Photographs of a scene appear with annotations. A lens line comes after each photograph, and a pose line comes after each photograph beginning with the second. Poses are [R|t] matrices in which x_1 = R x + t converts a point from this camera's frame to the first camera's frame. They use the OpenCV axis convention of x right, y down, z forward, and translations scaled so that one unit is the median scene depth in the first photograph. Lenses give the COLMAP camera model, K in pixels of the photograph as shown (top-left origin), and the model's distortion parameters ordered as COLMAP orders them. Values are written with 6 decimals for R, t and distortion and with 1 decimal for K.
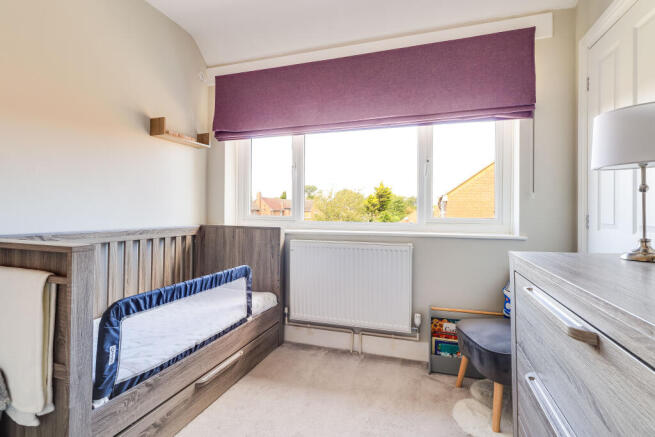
lens RADIAL K [[322.2, 0, 326.9], [0, 322.2, 209.9], [0, 0, 1]] dist [0.003054, 0.000410]
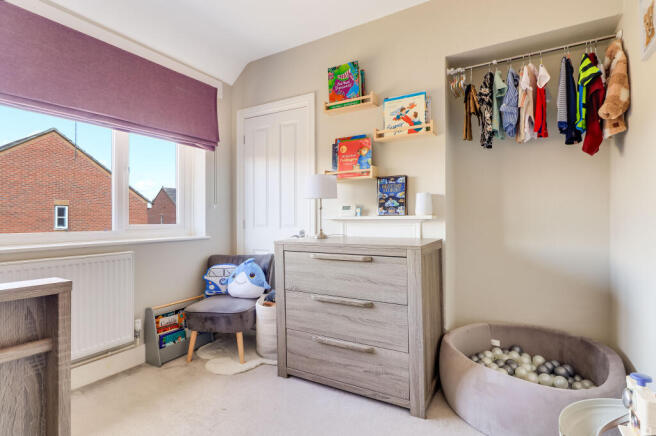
lens RADIAL K [[344.2, 0, 327.5], [0, 344.2, 218.1], [0, 0, 1]] dist [-0.027813, -0.000323]
pose [[0.184665, -0.005962, 0.982783, -0.736411], [0.000847, 0.999982, 0.005907, -0.003218], [-0.982801, -0.000258, 0.184667, 0.238752]]
